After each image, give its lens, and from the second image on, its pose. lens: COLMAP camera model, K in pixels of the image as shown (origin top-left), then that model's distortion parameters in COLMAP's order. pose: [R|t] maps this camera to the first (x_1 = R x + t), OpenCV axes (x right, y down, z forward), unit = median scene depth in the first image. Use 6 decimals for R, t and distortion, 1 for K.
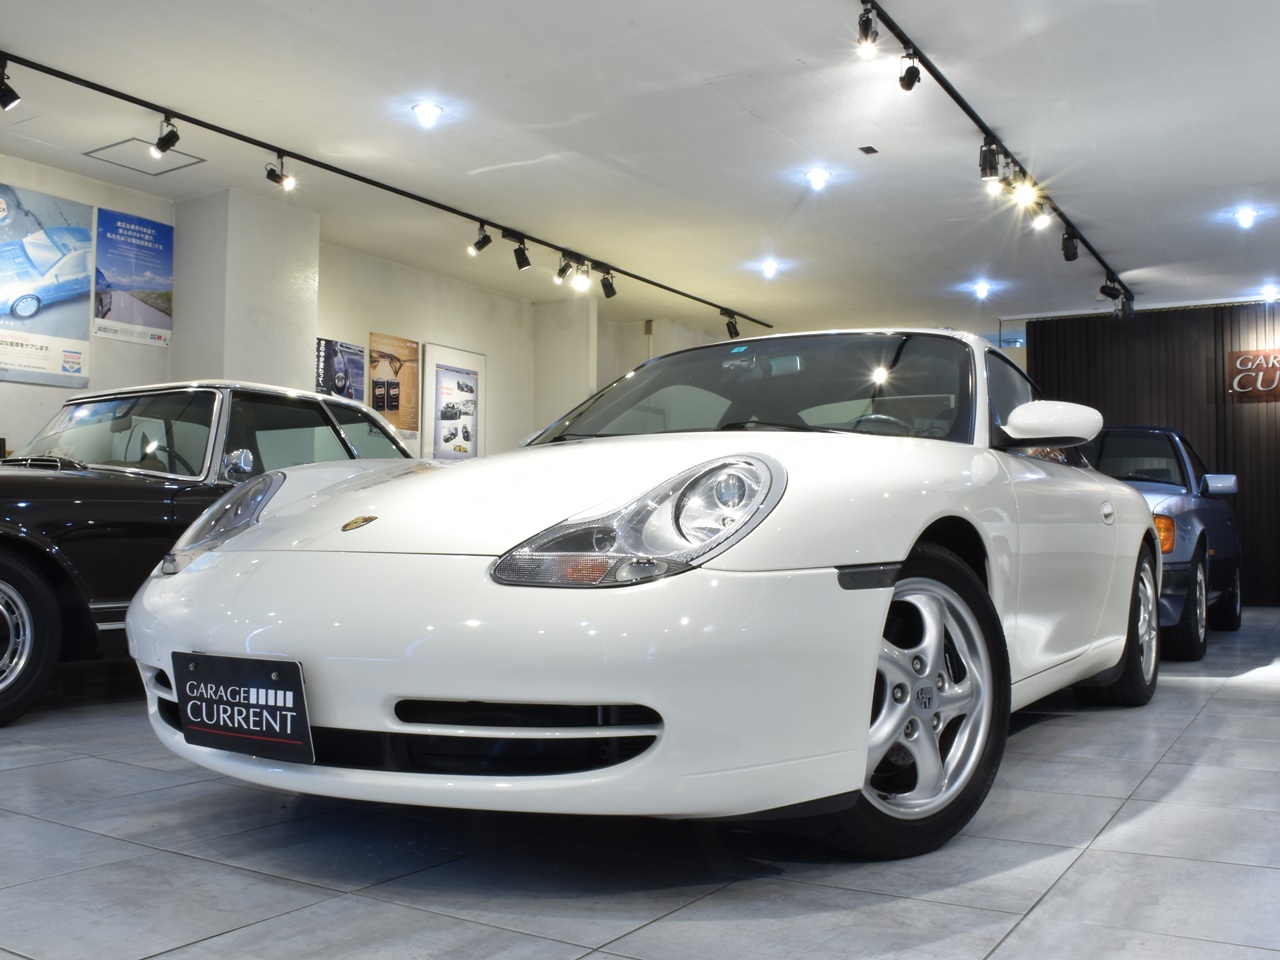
lens RADIAL K [[1203.4, 0, 640.0], [0, 1203.4, 480.0], [0, 0, 1]] dist [-0.098863, 0.022588]
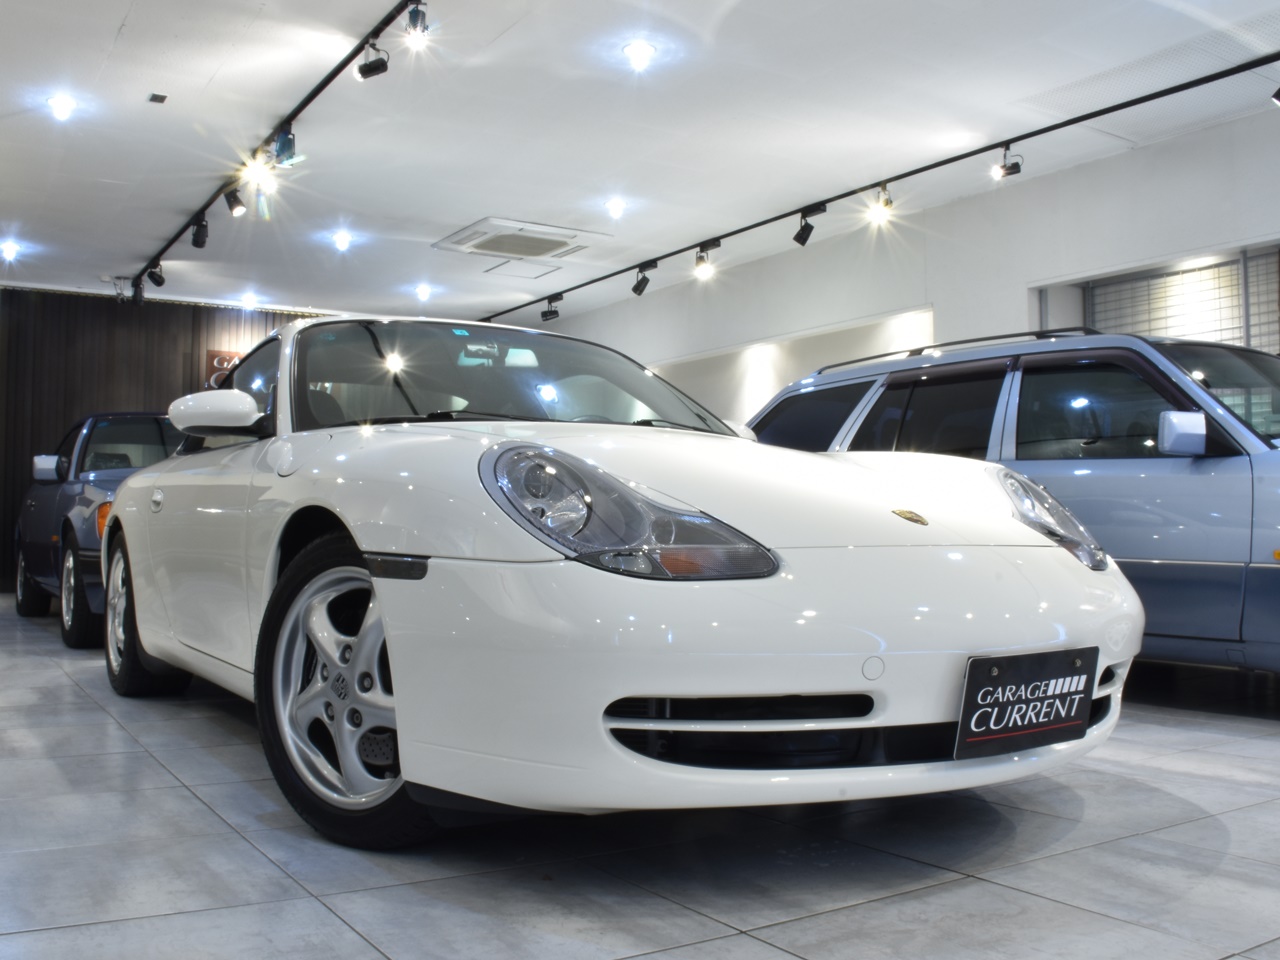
lens RADIAL K [[1203.4, 0, 640.0], [0, 1203.4, 480.0], [0, 0, 1]] dist [-0.098863, 0.022588]
pose [[0.437879, 0.029744, 0.898542, -1.347491], [-0.040645, 0.999086, -0.013265, 0.029836], [-0.898115, -0.030713, 0.438687, 0.839691]]
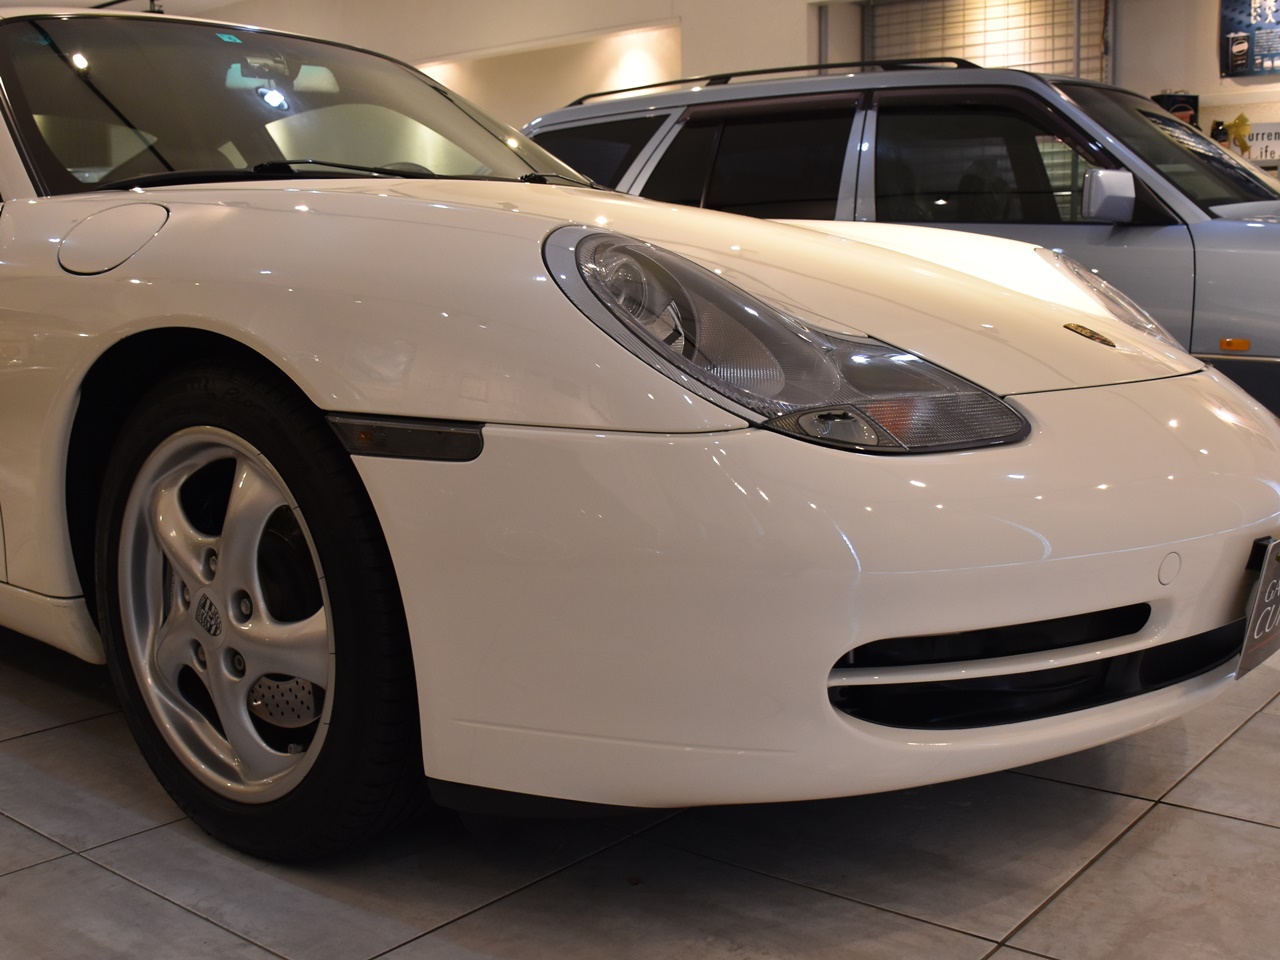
lens RADIAL K [[1396.7, 0, 640.0], [0, 1396.7, 480.0], [0, 0, 1]] dist [-0.098394, 0.018817]
pose [[0.143132, -0.150421, 0.978206, -1.204411], [-0.036993, 0.986879, 0.157168, 0.000810], [-0.989012, -0.058682, 0.135689, 1.272062]]
